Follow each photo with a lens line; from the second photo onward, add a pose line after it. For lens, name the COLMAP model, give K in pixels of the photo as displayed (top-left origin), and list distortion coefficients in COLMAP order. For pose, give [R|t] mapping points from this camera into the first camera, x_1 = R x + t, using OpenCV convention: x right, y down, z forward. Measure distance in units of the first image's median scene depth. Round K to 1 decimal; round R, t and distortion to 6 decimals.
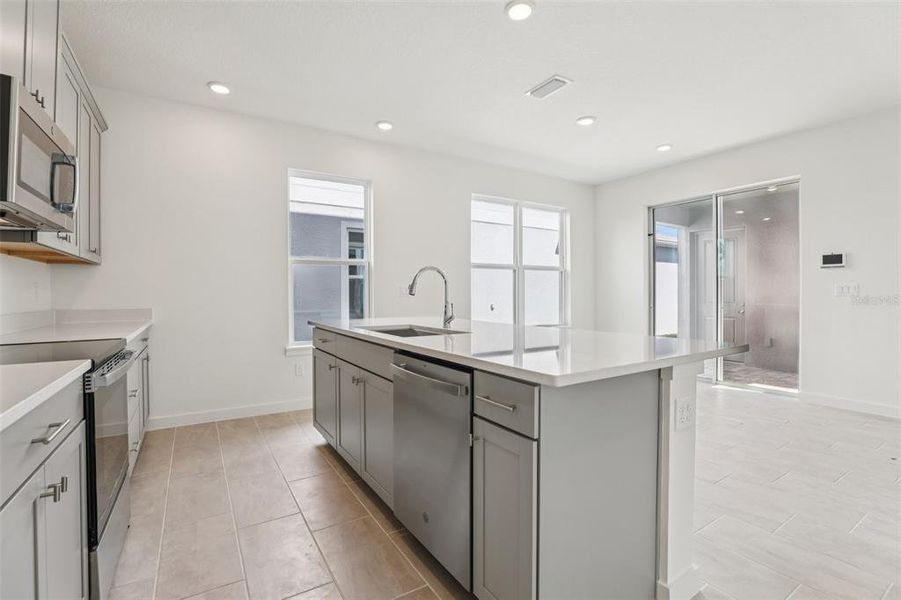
lens RADIAL K [[409.9, 0, 450.5], [0, 409.9, 300.0], [0, 0, 1]] dist [-0.035298, 0.000365]
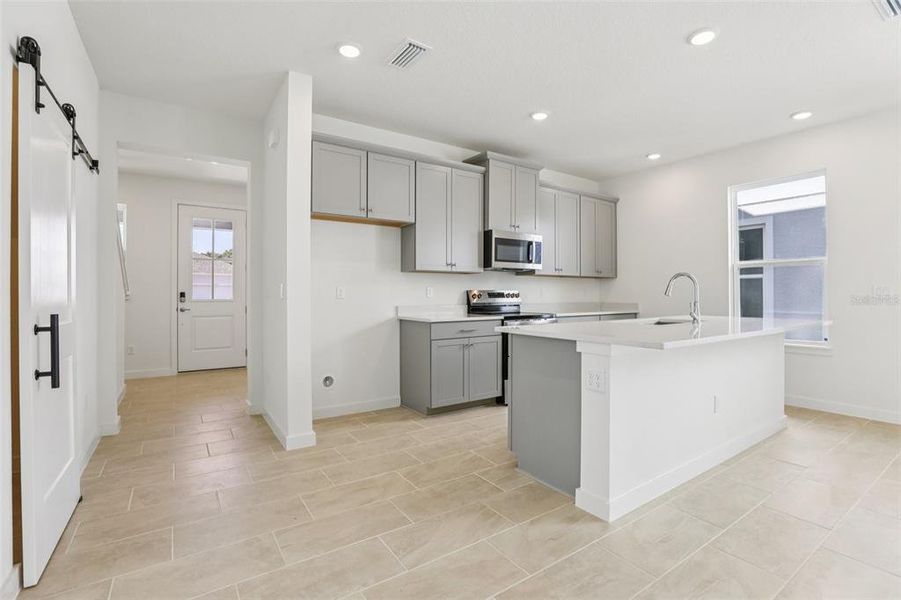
lens RADIAL K [[409.9, 0, 450.5], [0, 409.9, 300.0], [0, 0, 1]] dist [-0.035298, 0.000365]
pose [[0.029557, 0.013903, -0.999466, 0.918335], [-0.011680, 0.999840, 0.013563, -0.004129], [0.999495, 0.011272, 0.029715, 0.199891]]
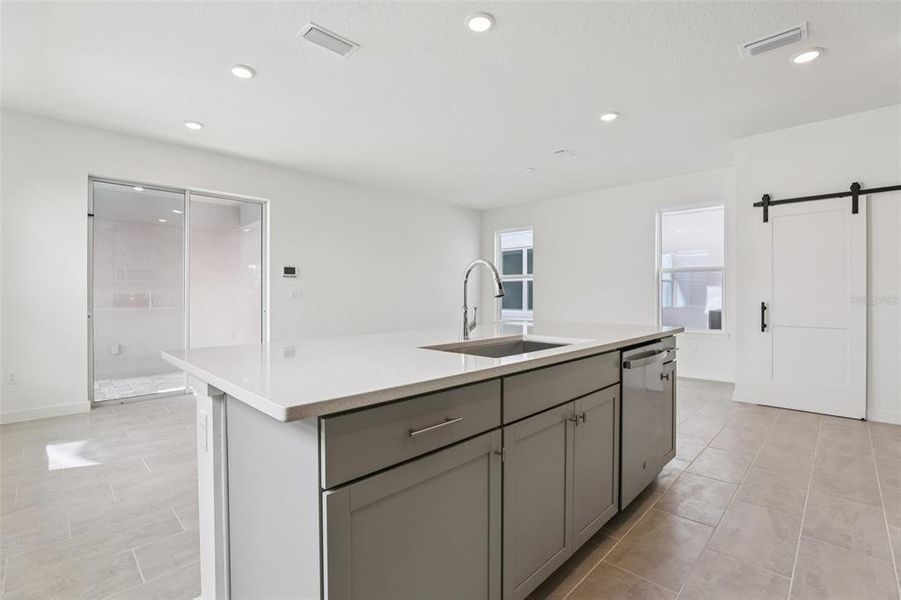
lens RADIAL K [[409.9, 0, 450.5], [0, 409.9, 300.0], [0, 0, 1]] dist [-0.035298, 0.000365]
pose [[-0.227358, -0.006734, 0.973788, -0.612806], [0.017626, 0.999784, 0.011029, -0.012172], [-0.973652, 0.019672, -0.227190, 0.979307]]
